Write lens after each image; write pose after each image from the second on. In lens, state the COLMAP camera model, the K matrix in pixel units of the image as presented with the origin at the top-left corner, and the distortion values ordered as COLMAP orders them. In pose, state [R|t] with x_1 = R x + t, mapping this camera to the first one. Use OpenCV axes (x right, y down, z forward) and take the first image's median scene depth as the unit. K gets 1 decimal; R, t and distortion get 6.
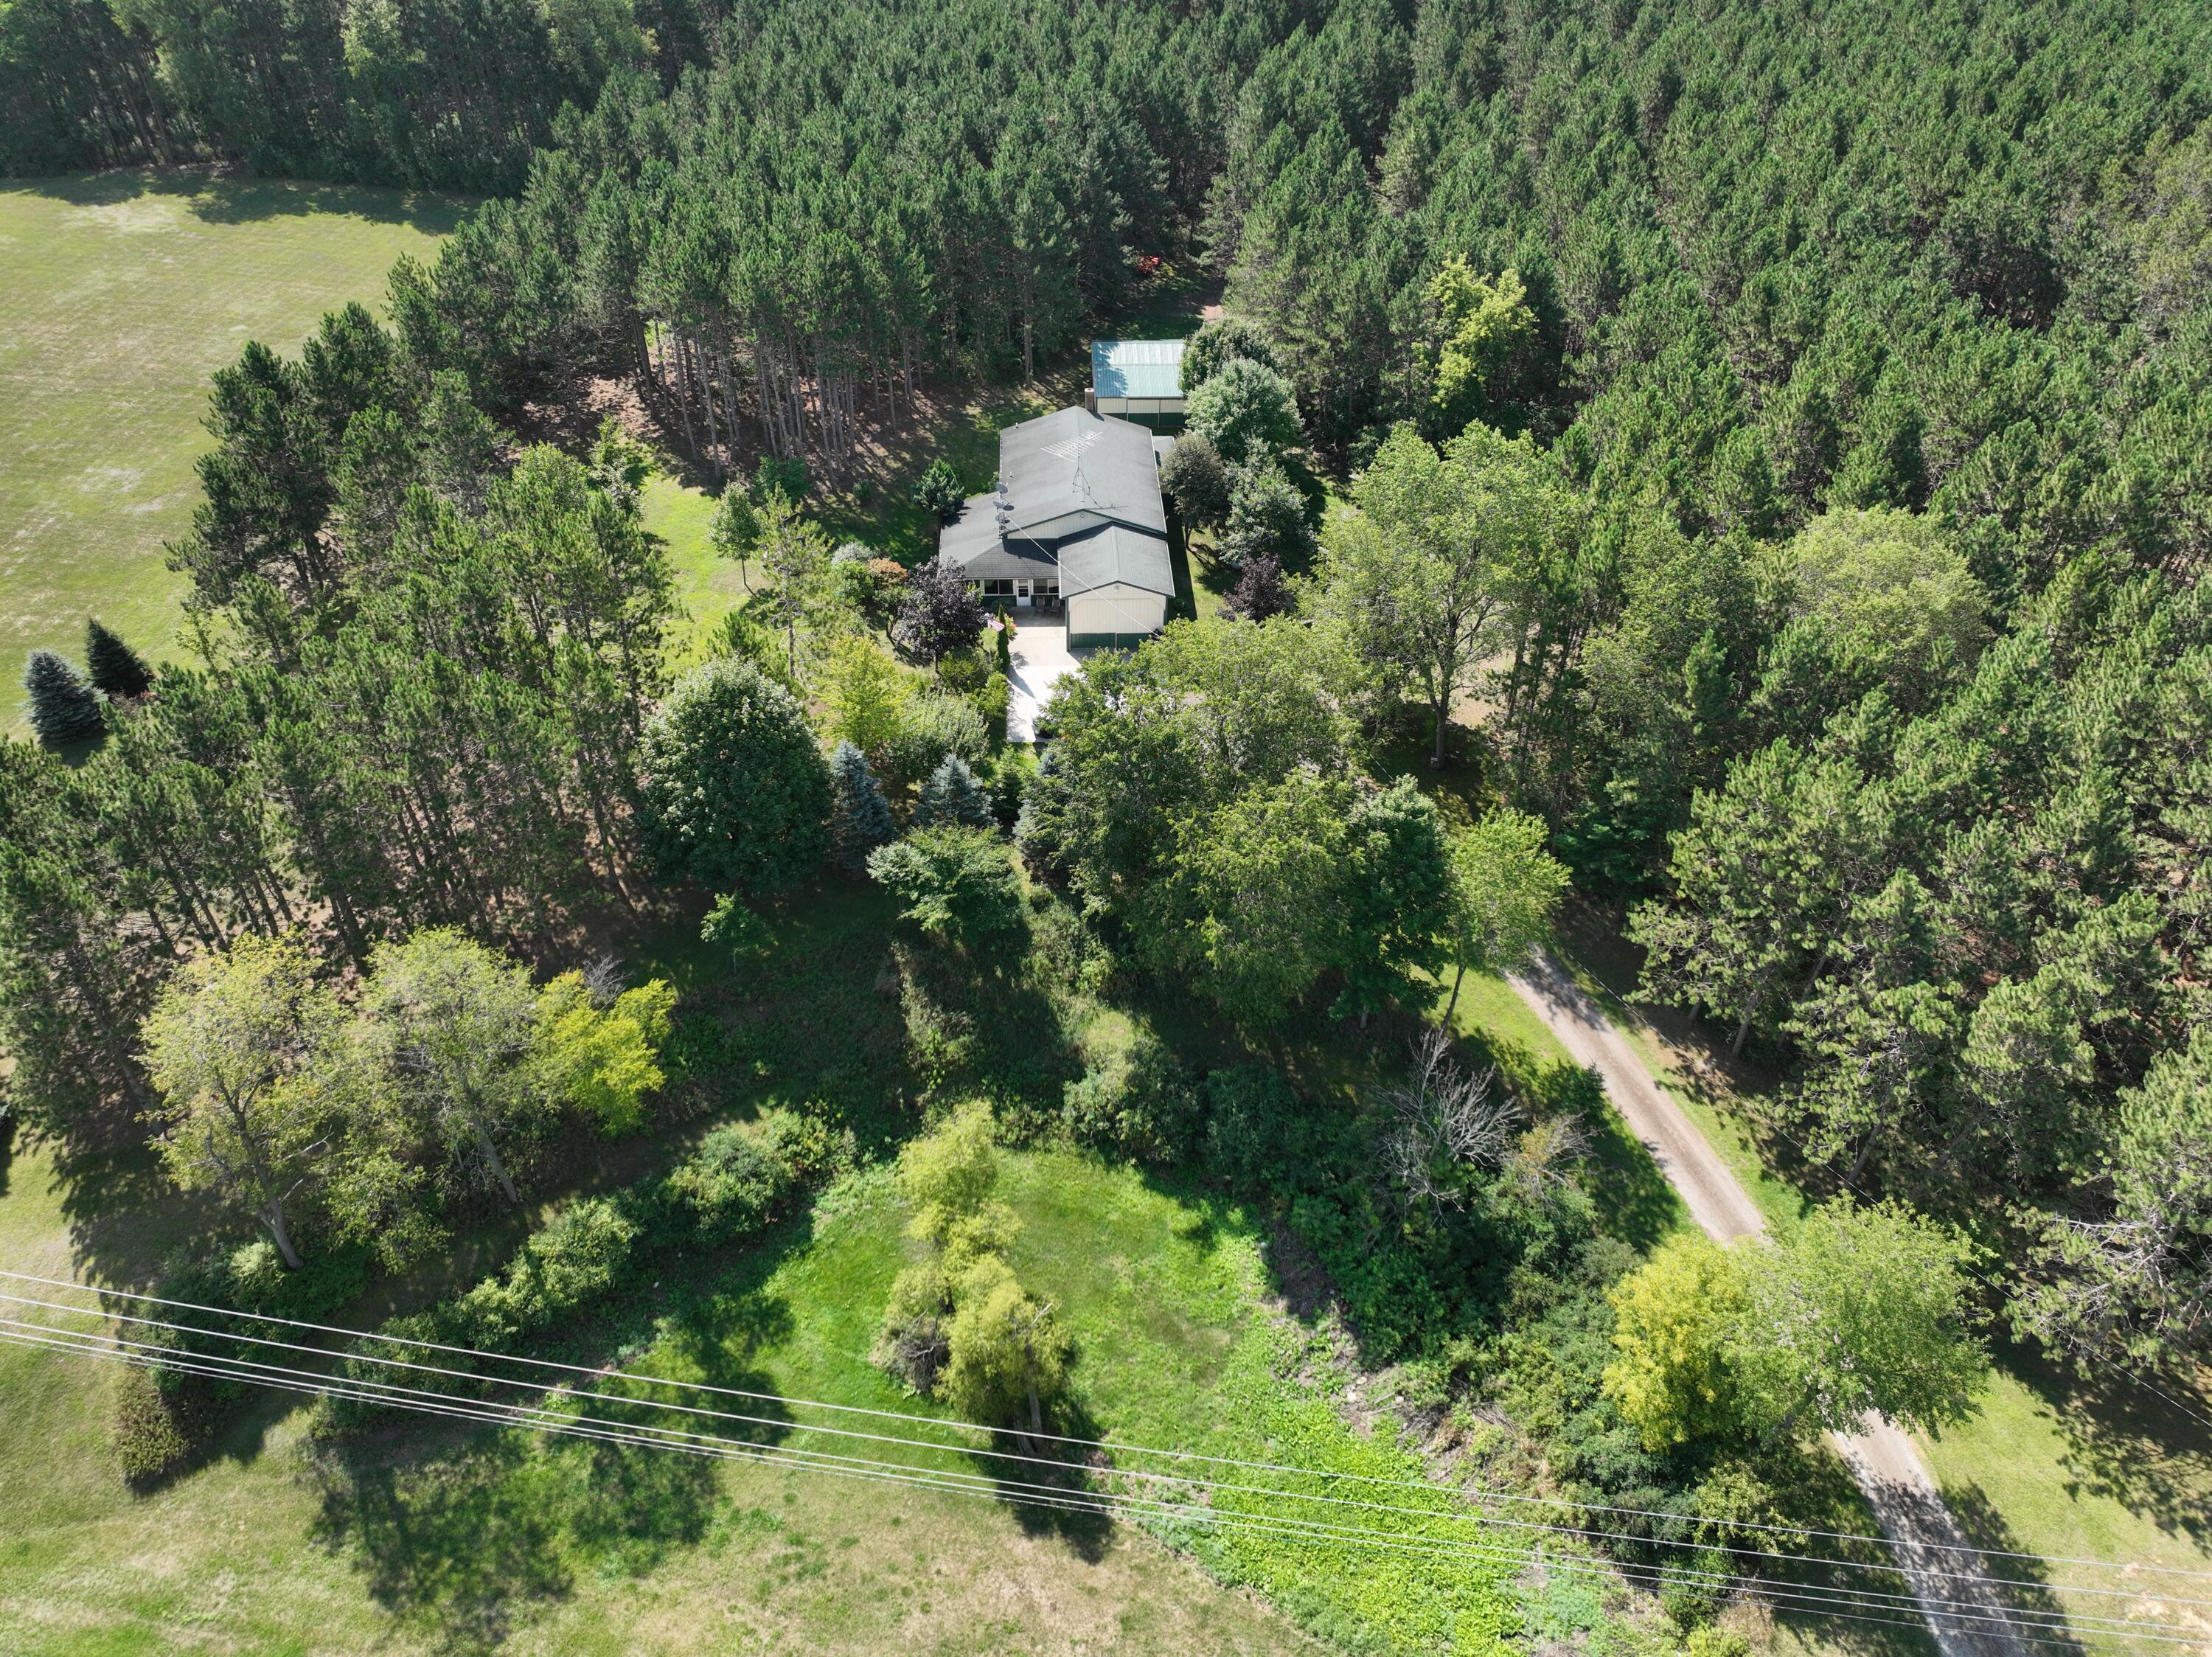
lens RADIAL K [[1533.4, 0, 1111.2], [0, 1533.4, 779.1], [0, 0, 1]] dist [0.001551, -0.001013]
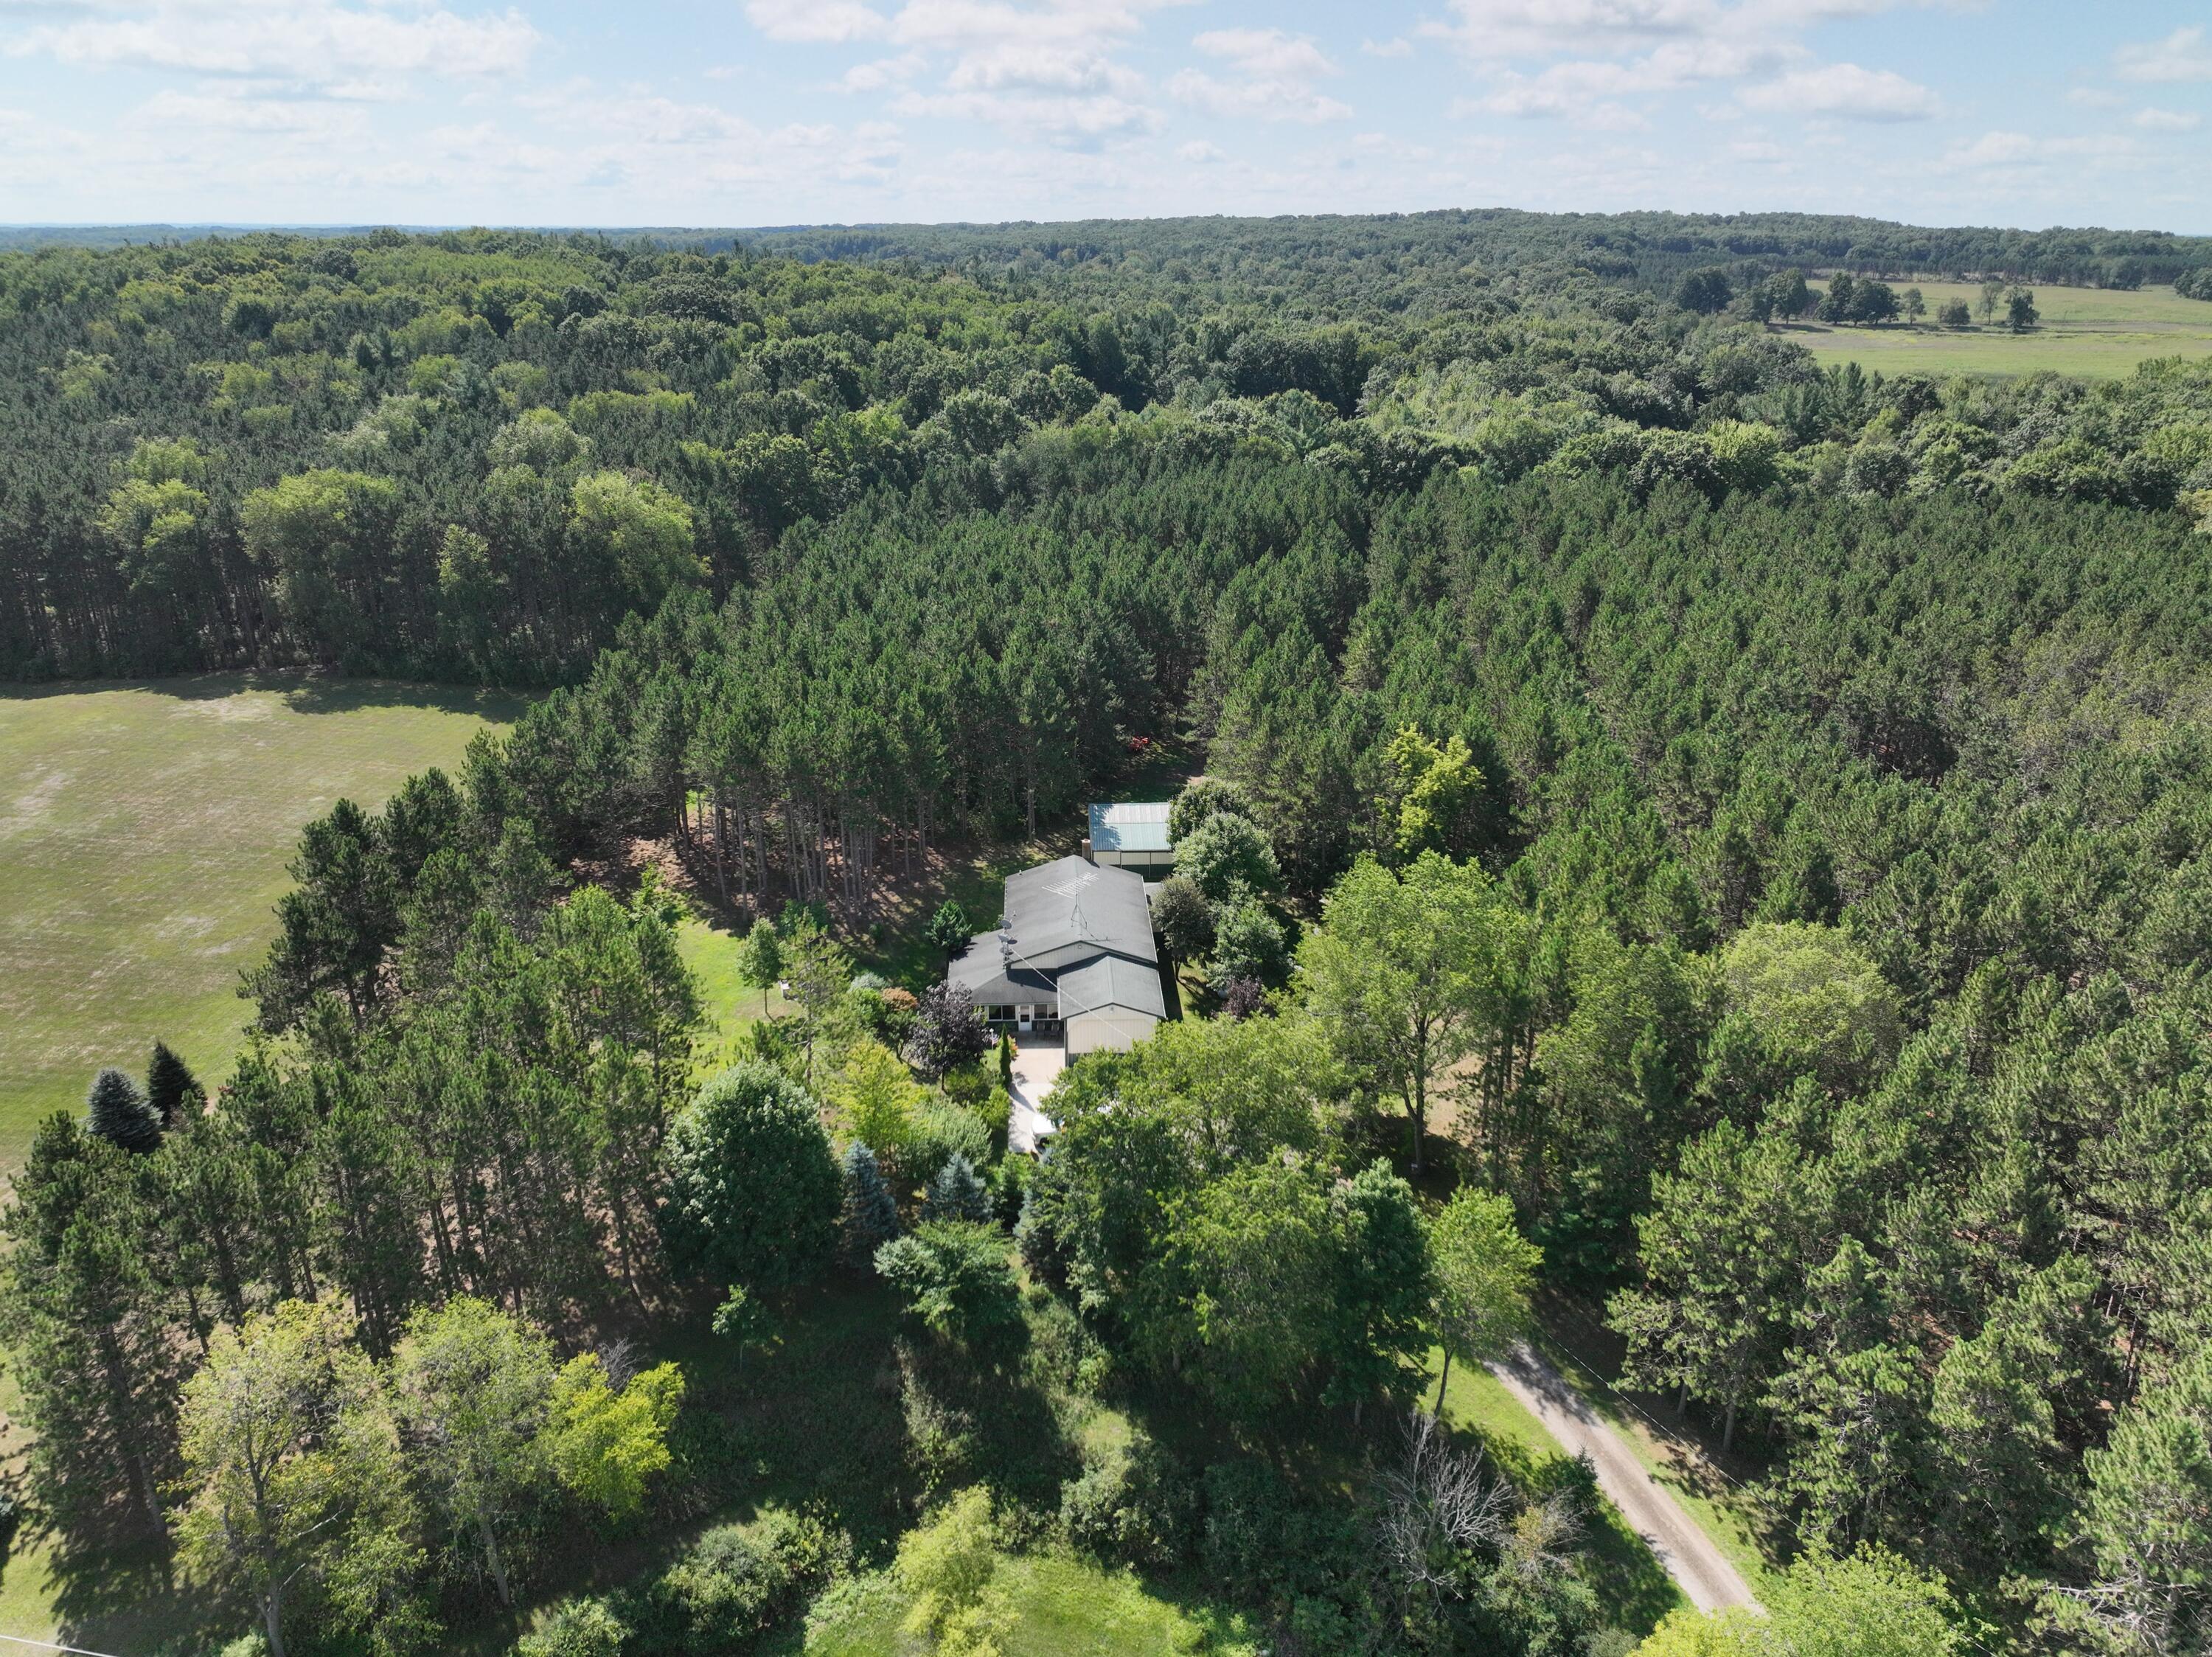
lens RADIAL K [[1533.4, 0, 1111.2], [0, 1533.4, 779.1], [0, 0, 1]] dist [0.001551, -0.001013]
pose [[0.999977, -0.006317, 0.002448, 0.002002], [0.006766, 0.949569, -0.313486, 0.070682], [-0.000344, 0.313496, 0.949590, -0.091214]]
